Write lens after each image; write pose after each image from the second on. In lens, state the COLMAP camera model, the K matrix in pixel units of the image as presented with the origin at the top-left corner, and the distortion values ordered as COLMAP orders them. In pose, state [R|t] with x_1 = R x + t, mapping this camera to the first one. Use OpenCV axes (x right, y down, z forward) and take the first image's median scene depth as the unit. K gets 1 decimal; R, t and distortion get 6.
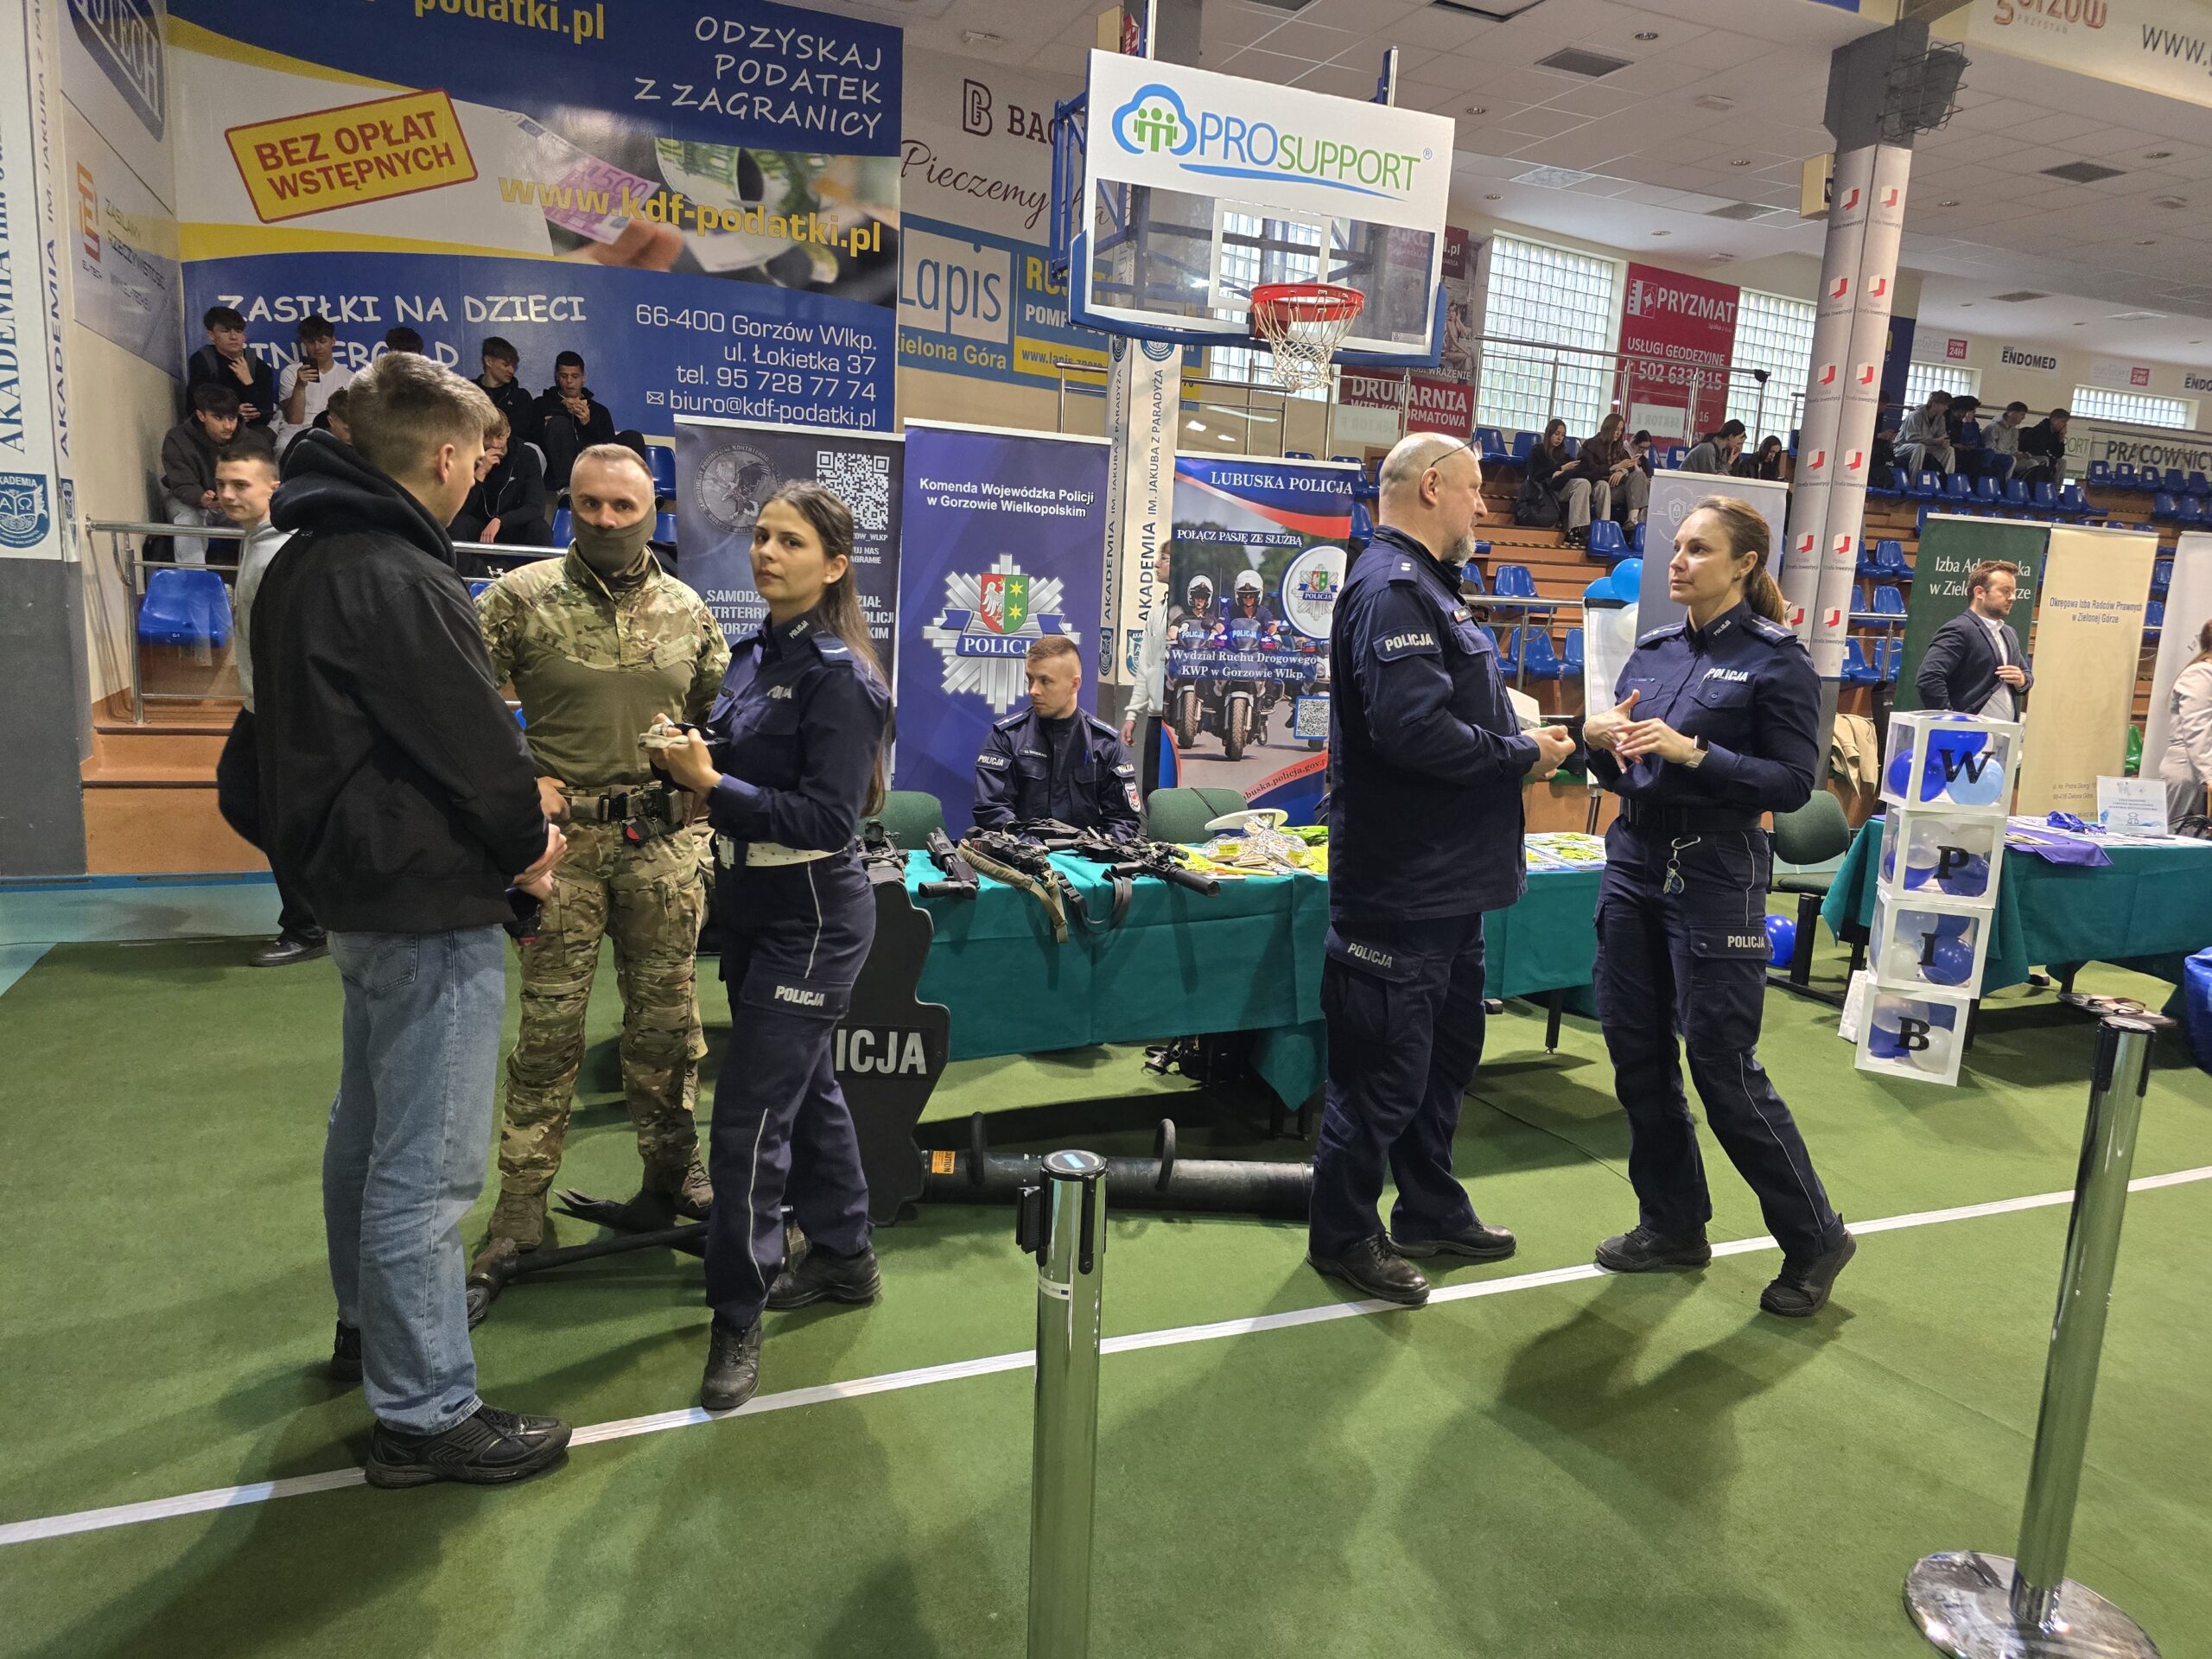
lens RADIAL K [[1480.0, 0, 1111.2], [0, 1480.0, 837.6], [0, 0, 1]] dist [0.052634, -0.044901]
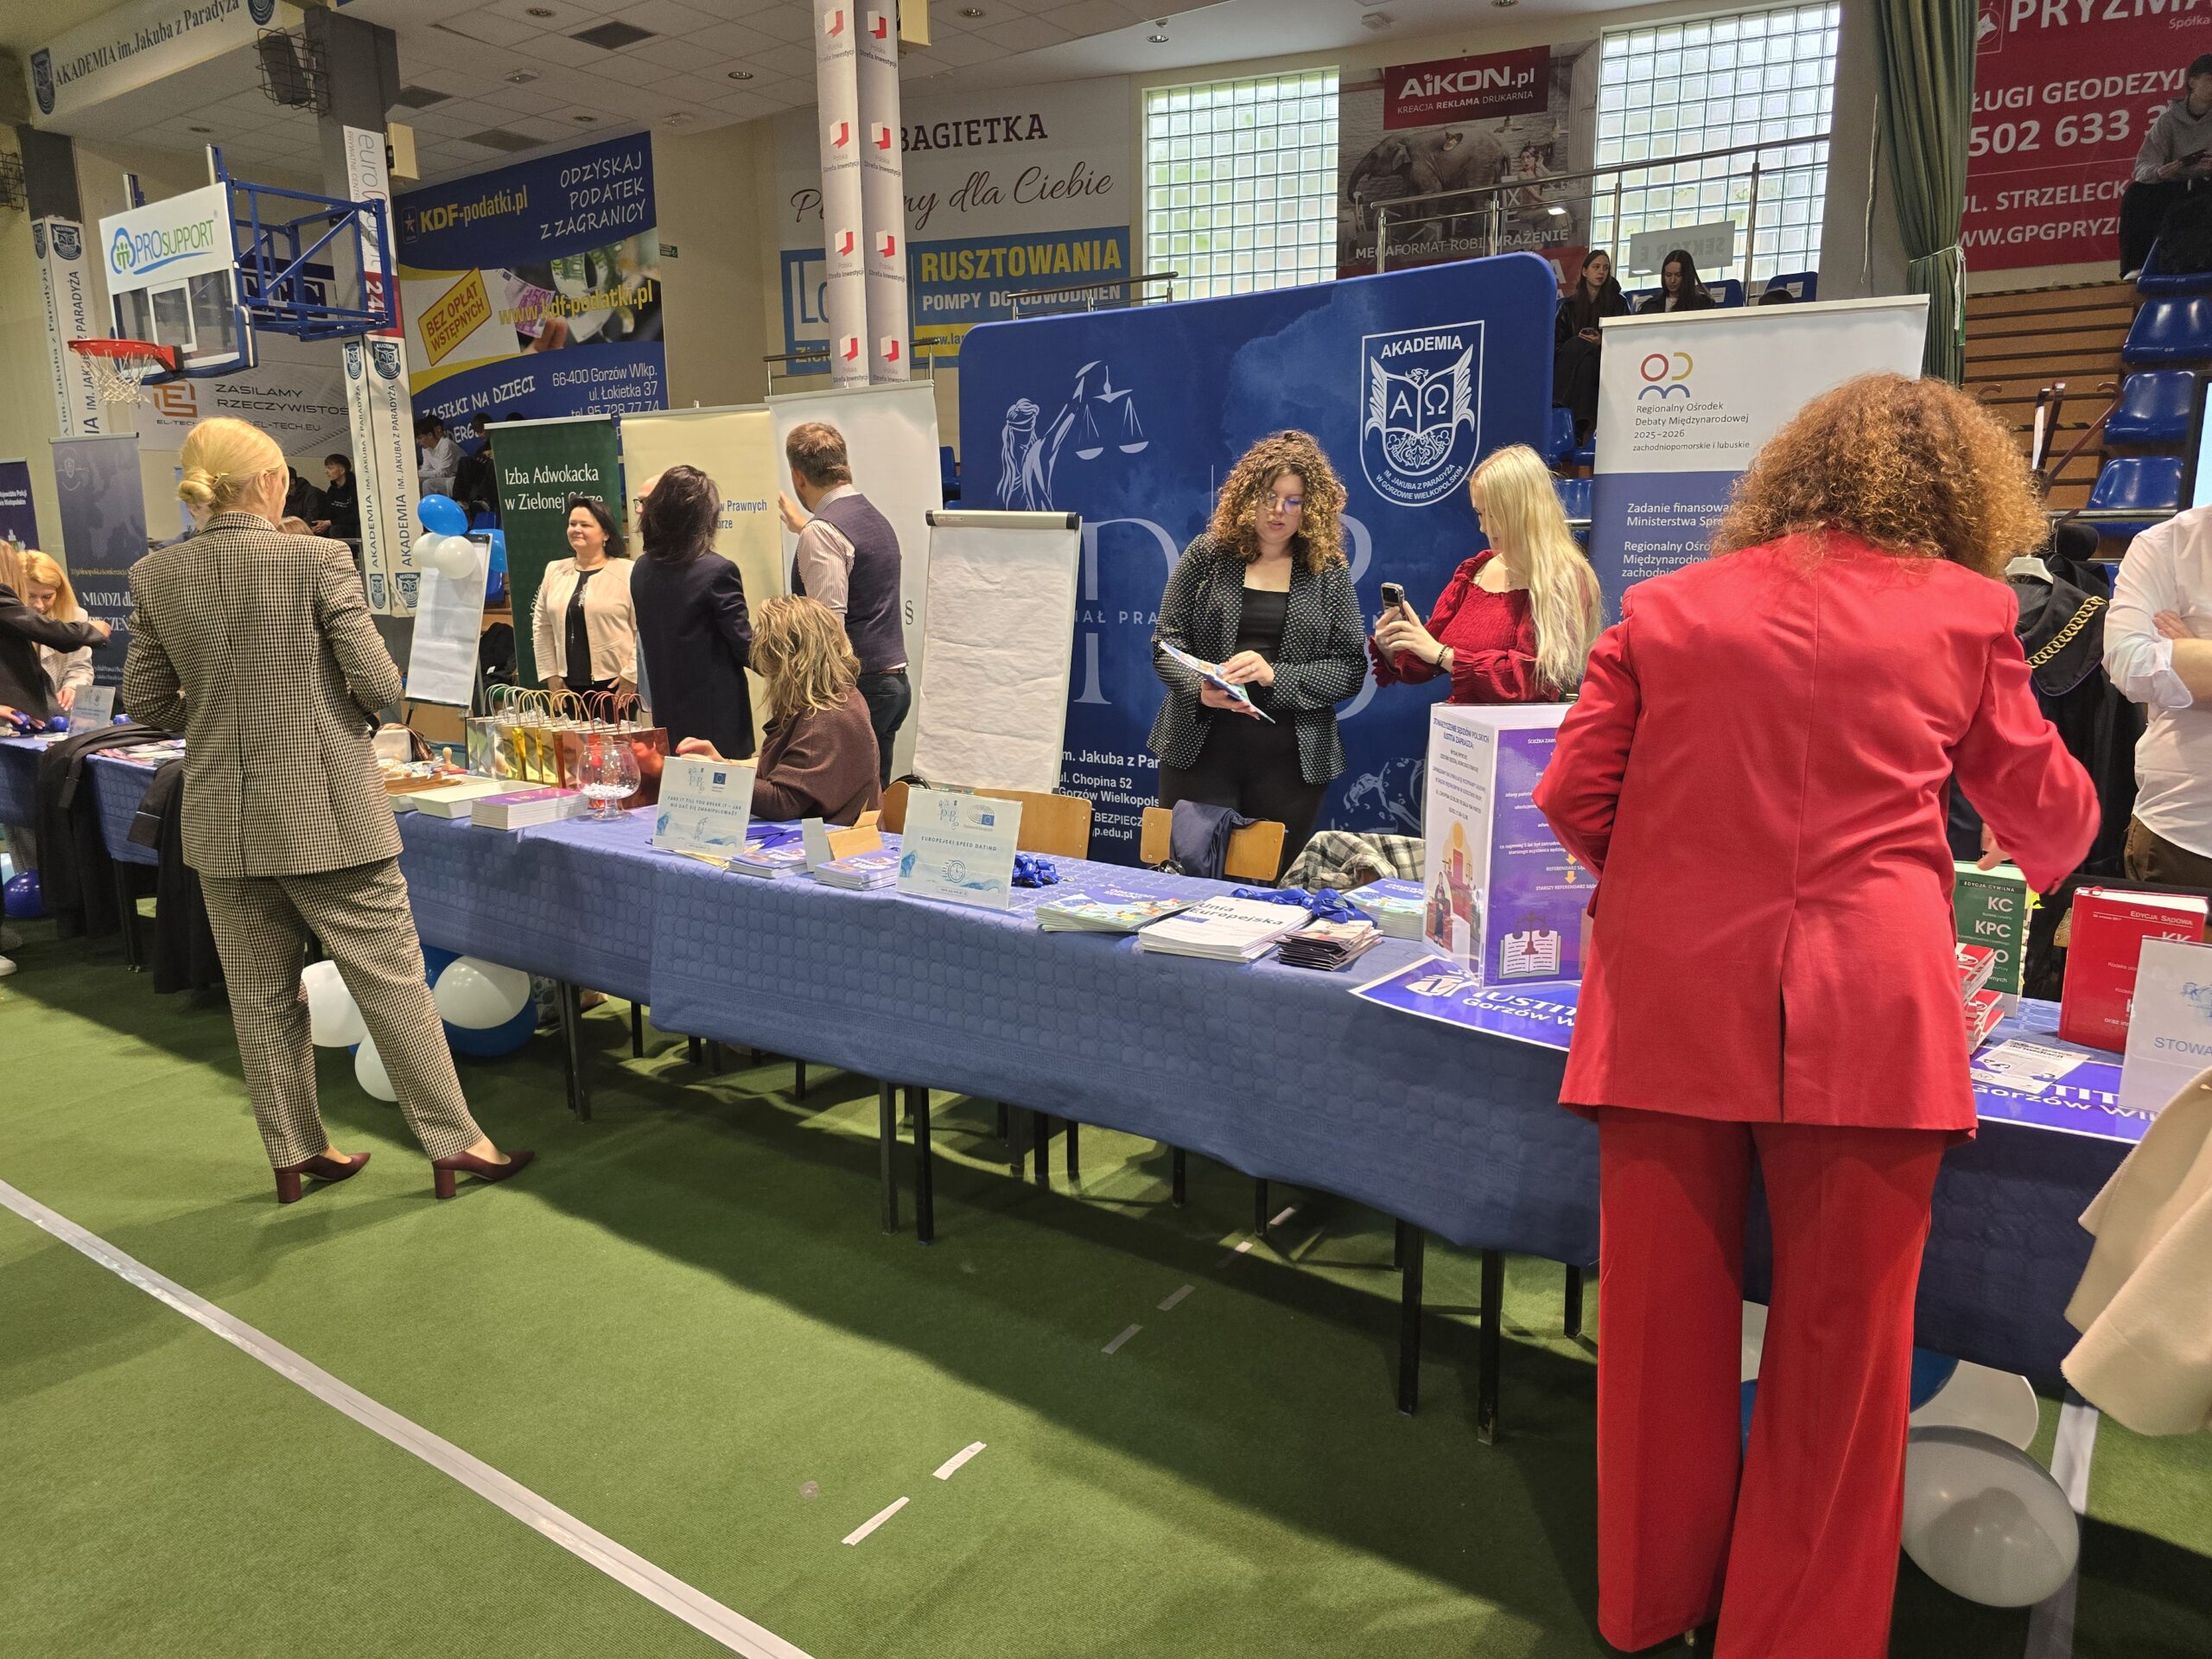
lens RADIAL K [[1480.0, 0, 1115.0], [0, 1480.0, 825.8], [0, 0, 1]] dist [0.052634, -0.044901]
pose [[0.524808, 0.107733, -0.844376, 1.340977], [-0.110603, 0.992180, 0.057848, -0.053410], [0.844005, 0.063031, 0.532619, 0.717795]]
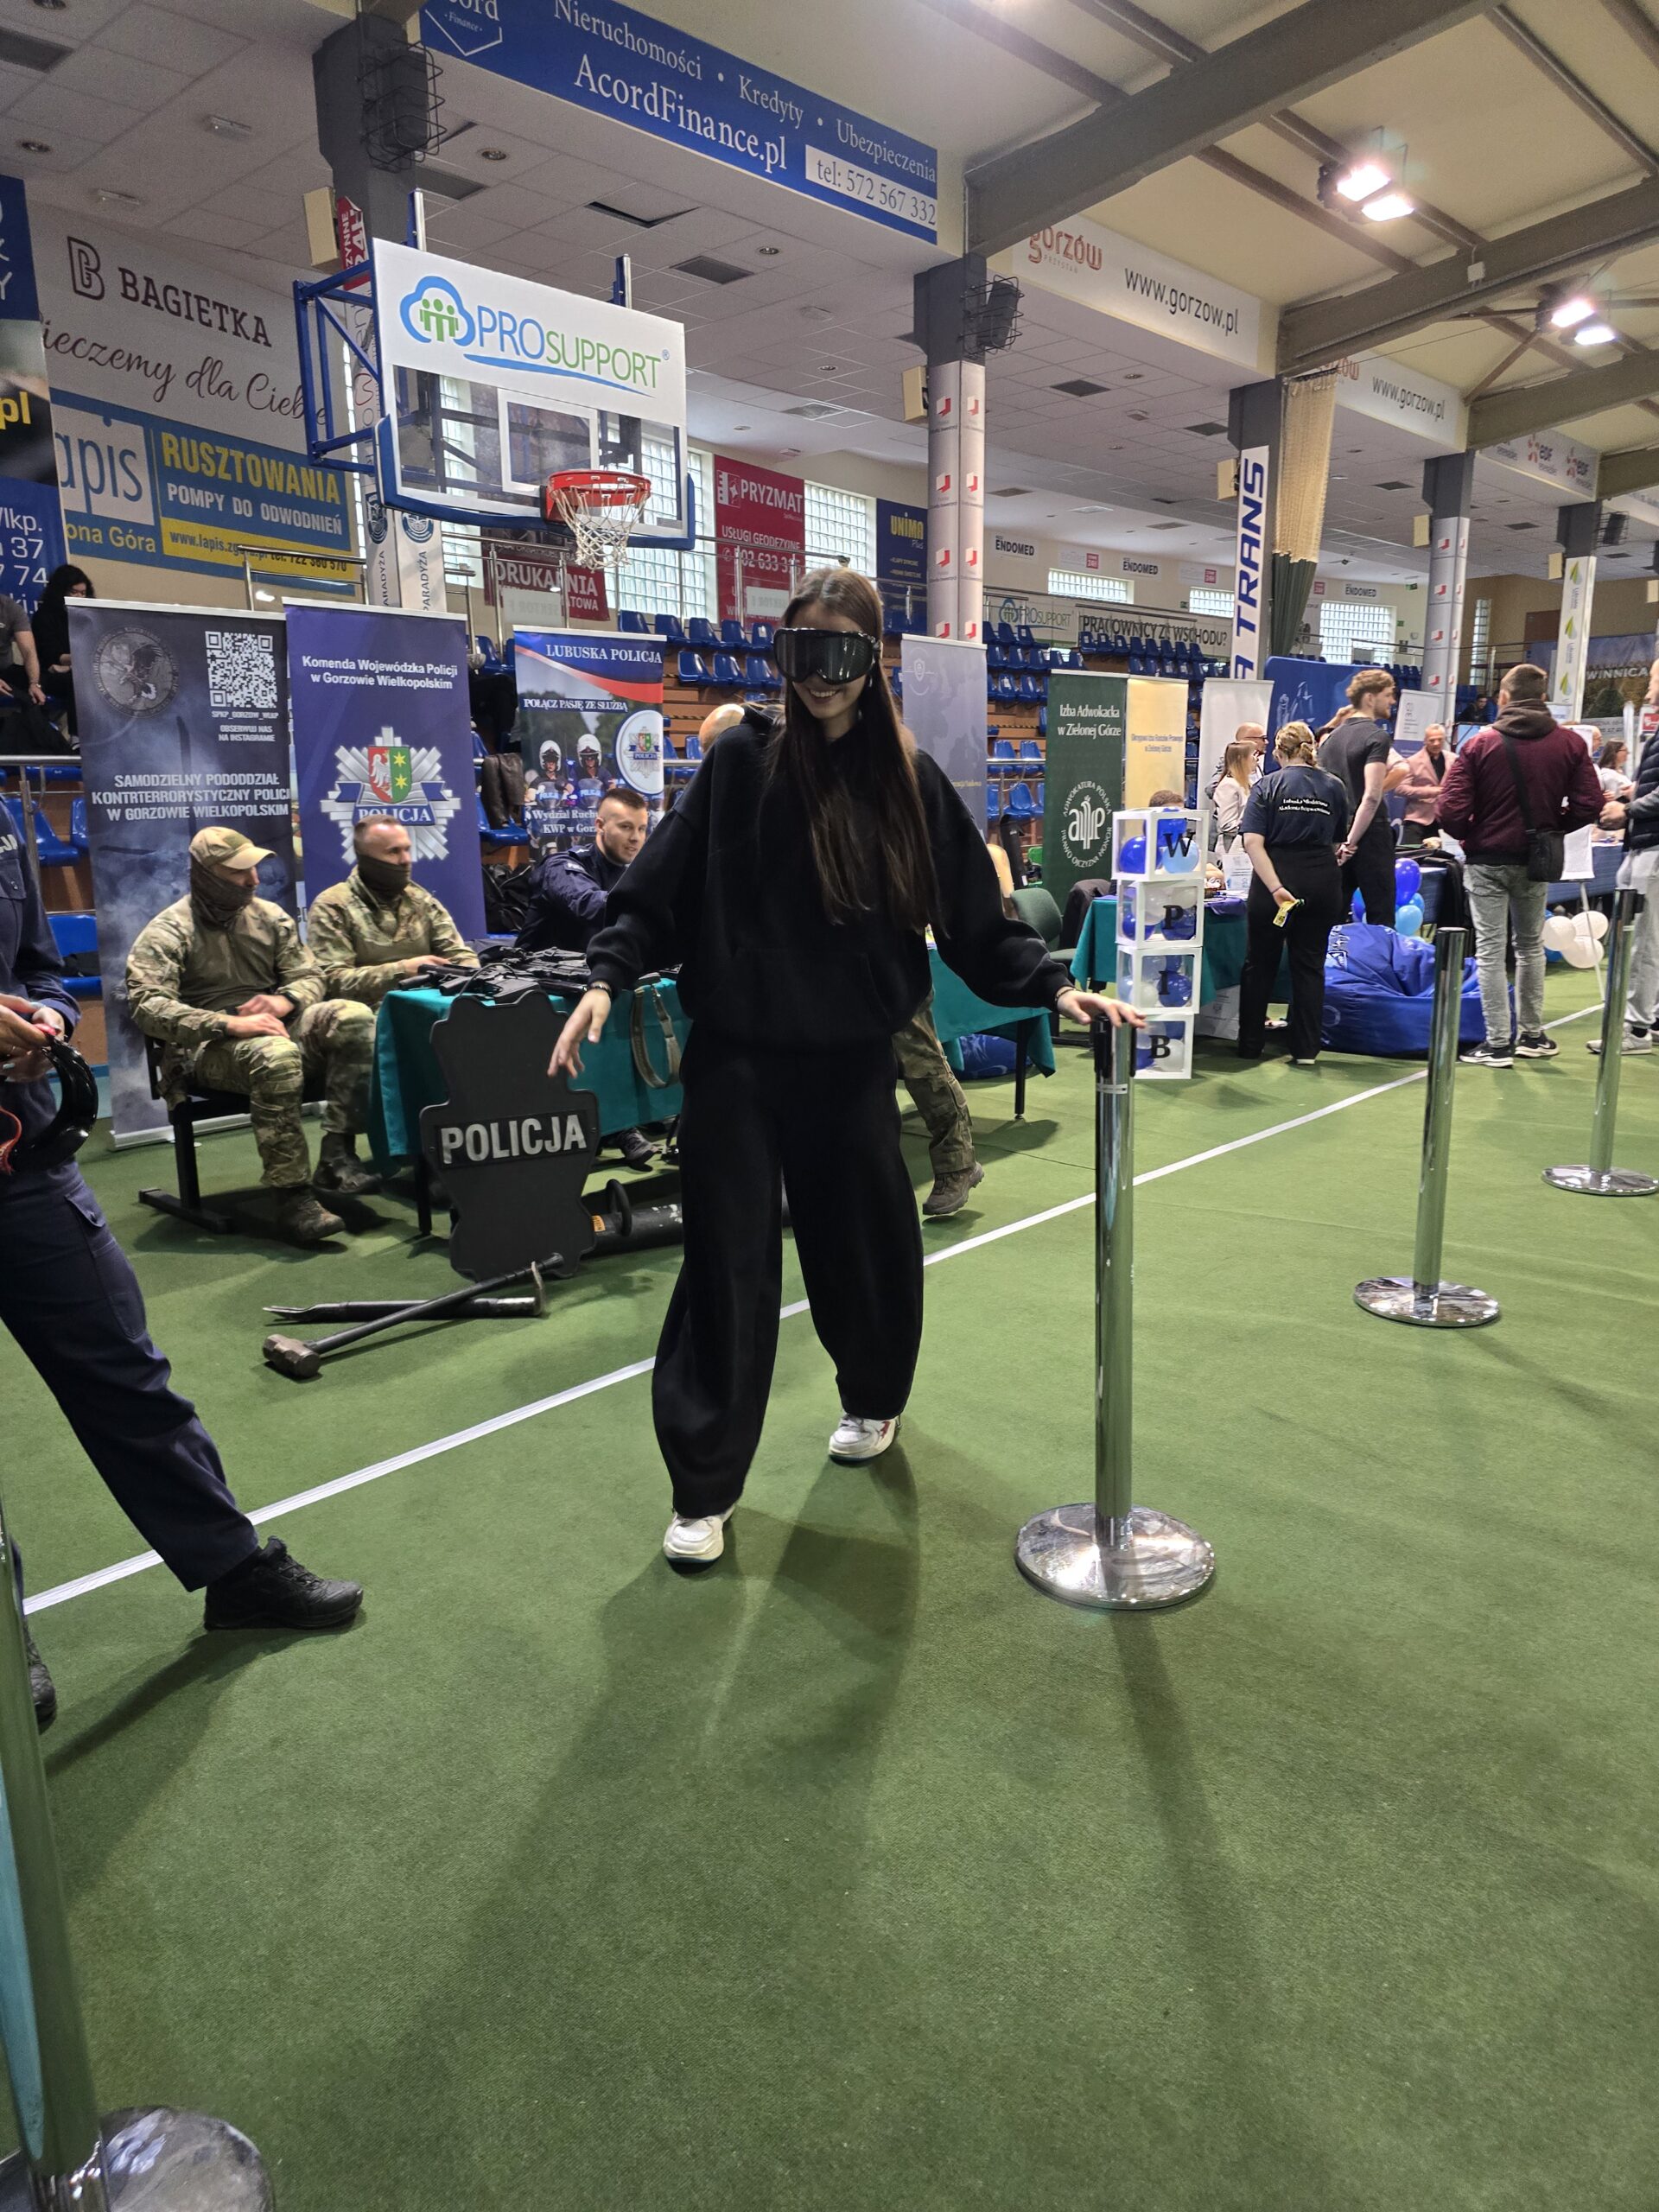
lens RADIAL K [[1480.0, 0, 809.4], [0, 1480.0, 1110.4], [0, 0, 1]] dist [0.052634, -0.044901]
pose [[0.909192, -0.151342, 0.387898, -0.151702], [0.131606, 0.988297, 0.077122, 0.022169], [-0.395031, -0.019069, 0.918470, -0.060809]]
